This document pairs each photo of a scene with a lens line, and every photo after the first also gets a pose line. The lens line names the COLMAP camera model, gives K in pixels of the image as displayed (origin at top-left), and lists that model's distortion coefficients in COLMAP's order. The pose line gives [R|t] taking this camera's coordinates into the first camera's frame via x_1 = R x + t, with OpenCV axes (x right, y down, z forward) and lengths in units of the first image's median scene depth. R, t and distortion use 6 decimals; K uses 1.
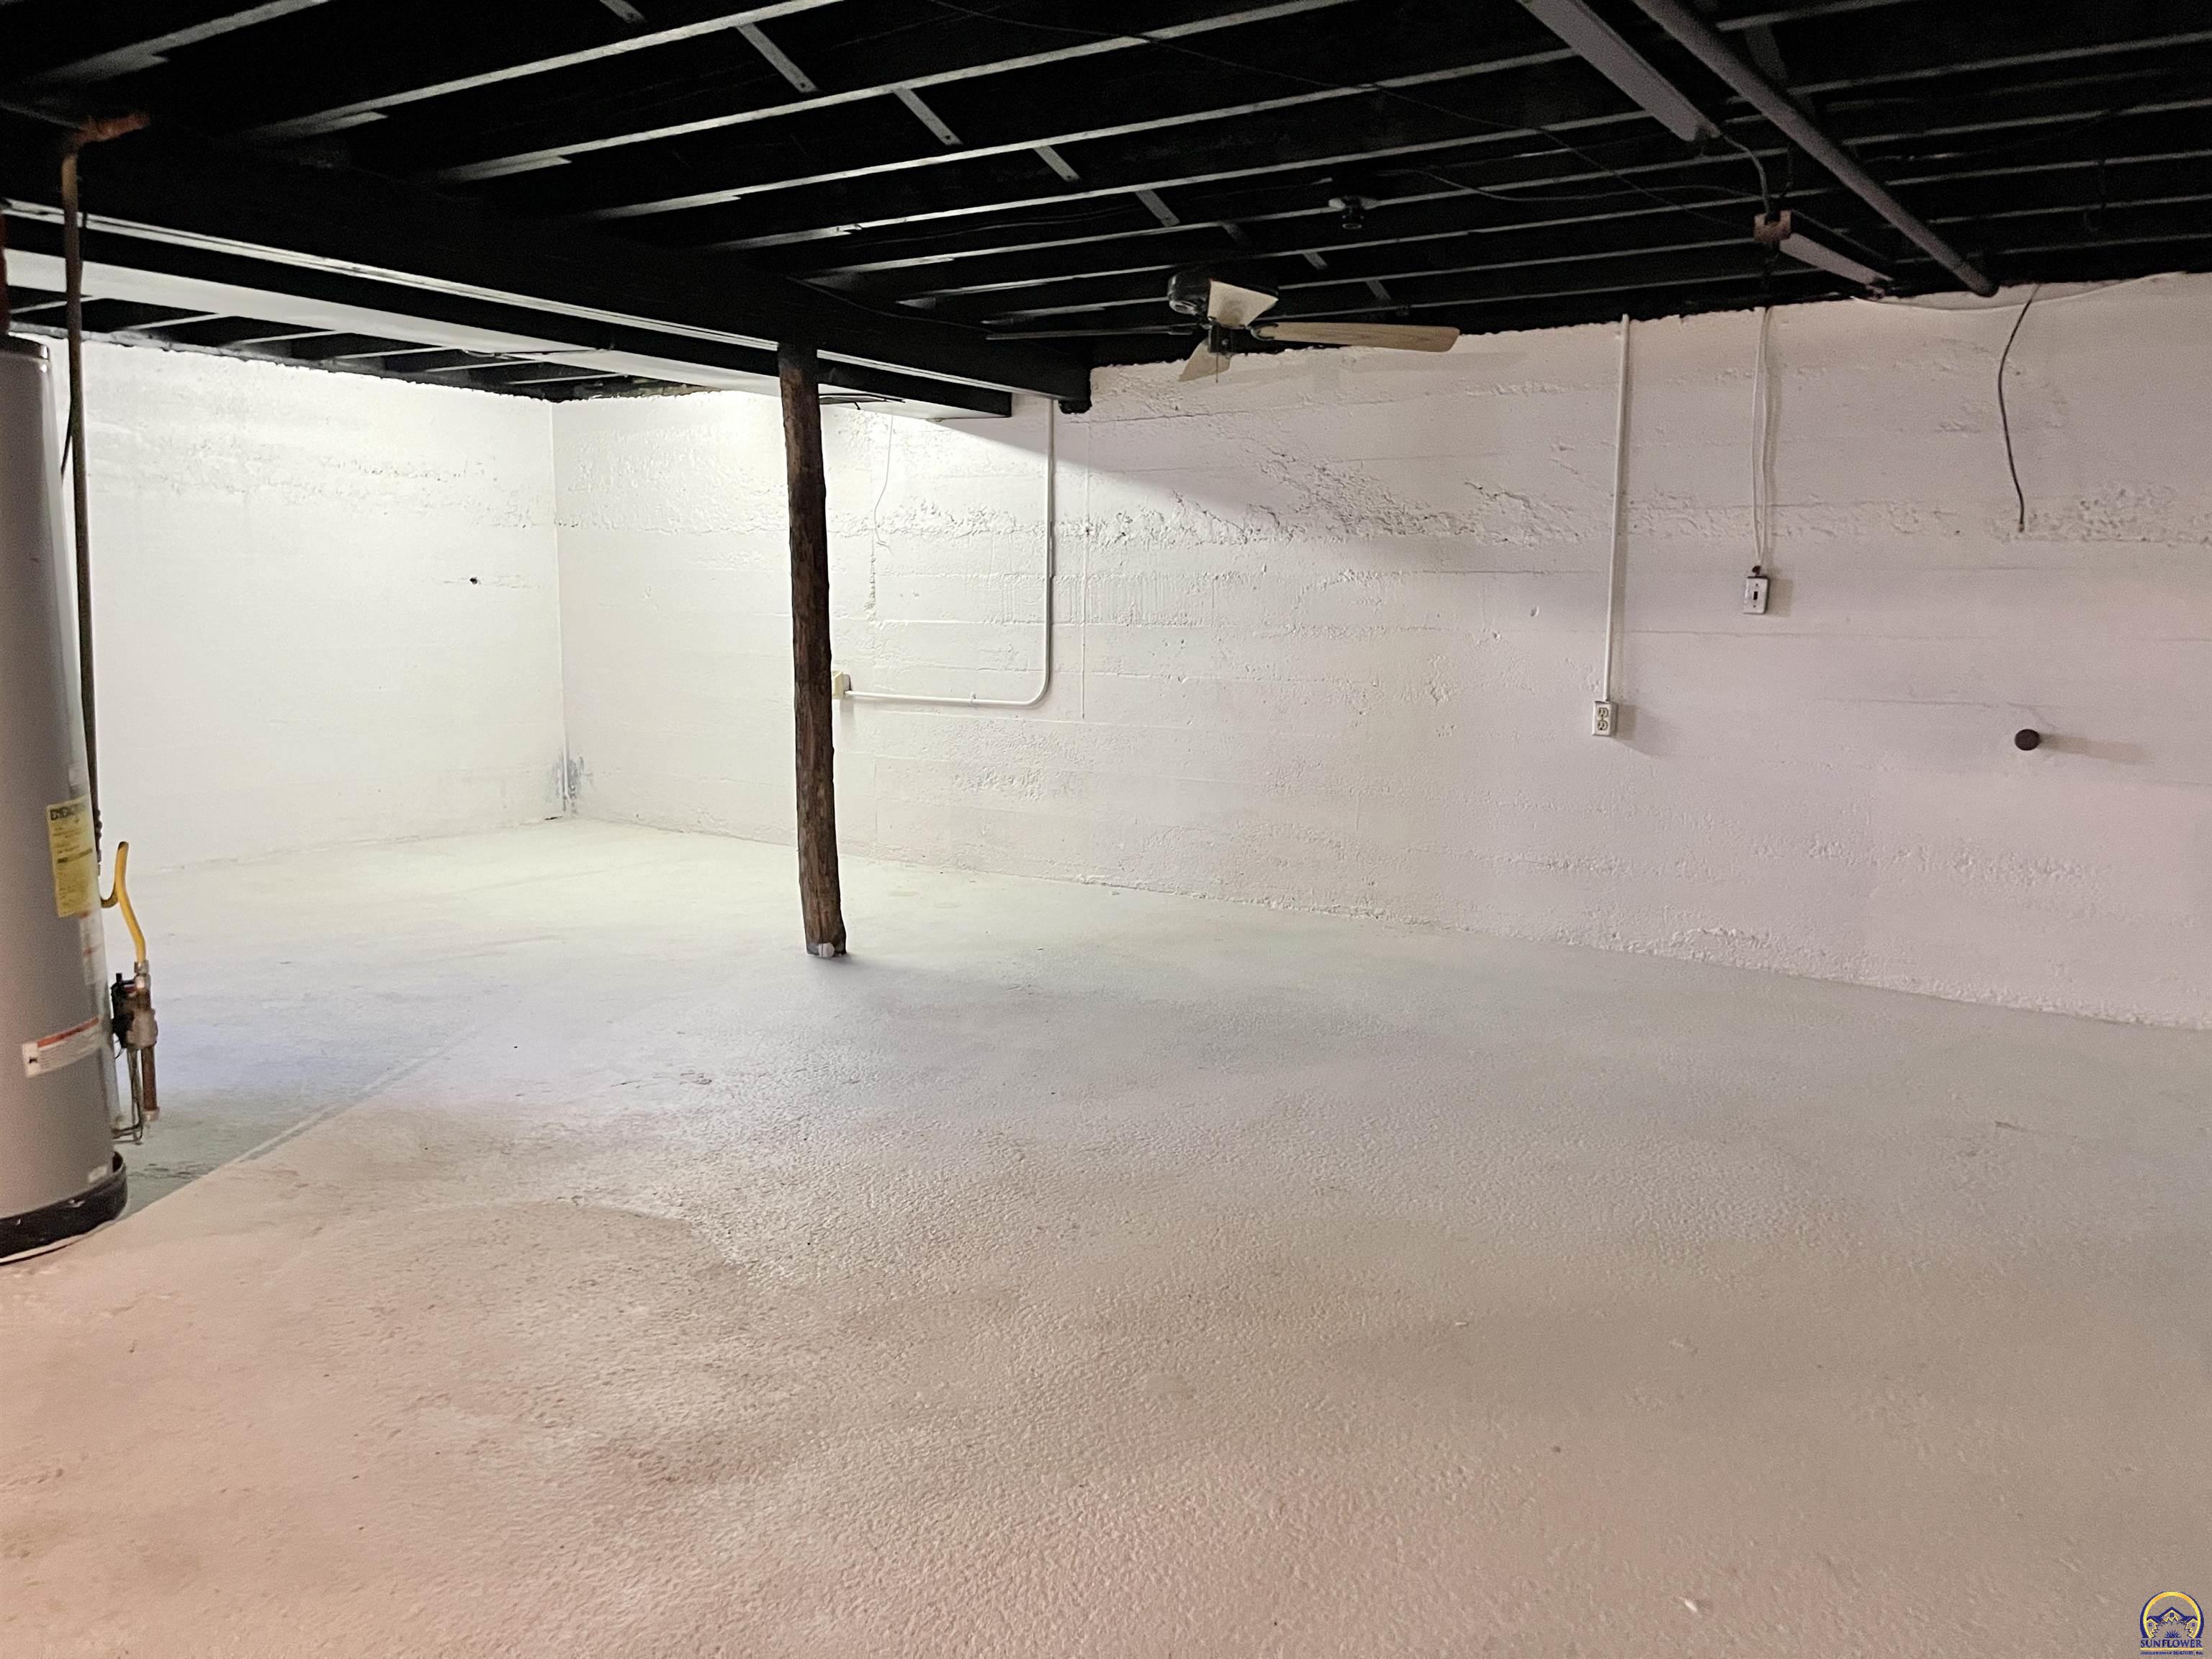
lens RADIAL K [[1665.0, 0, 1107.1], [0, 1665.0, 824.1], [0, 0, 1]] dist [0.083375, -0.103612]
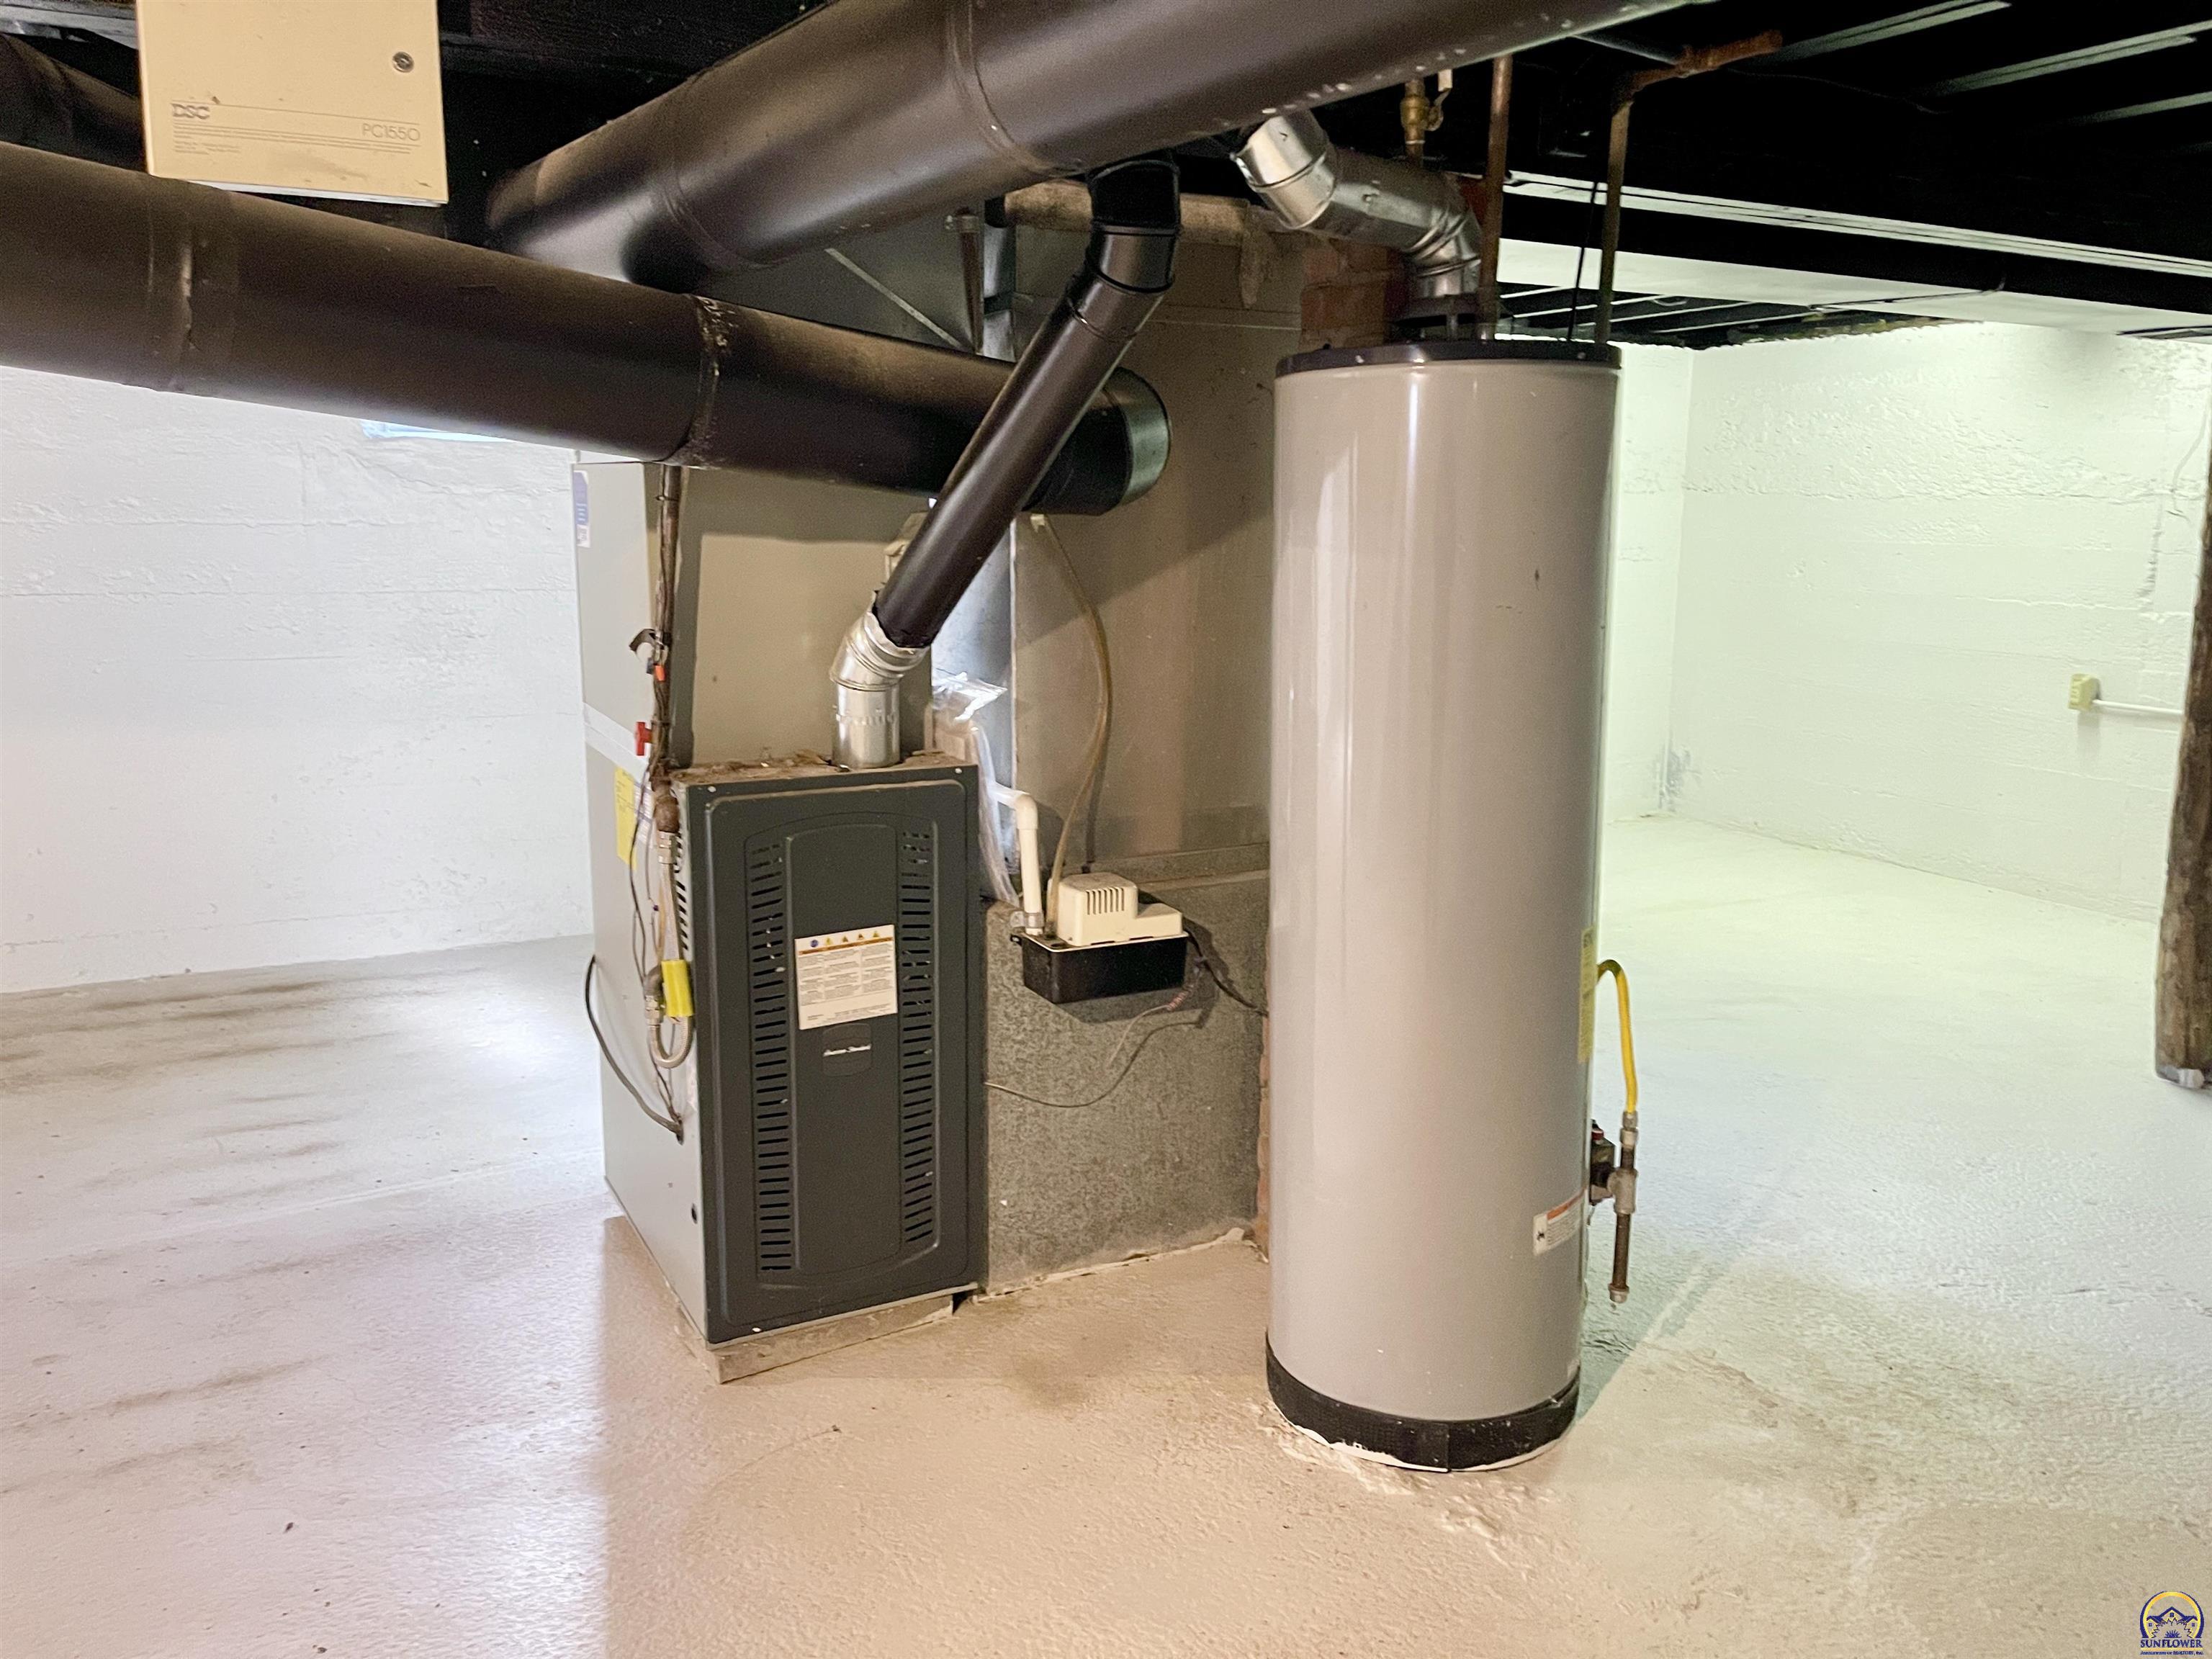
lens RADIAL K [[1665.0, 0, 1107.1], [0, 1665.0, 824.1], [0, 0, 1]] dist [0.083375, -0.103612]
pose [[0.877389, 0.083848, -0.472397, -0.241360], [-0.064221, 0.996275, 0.057554, -0.049578], [0.475463, -0.020159, 0.879505, 0.099903]]
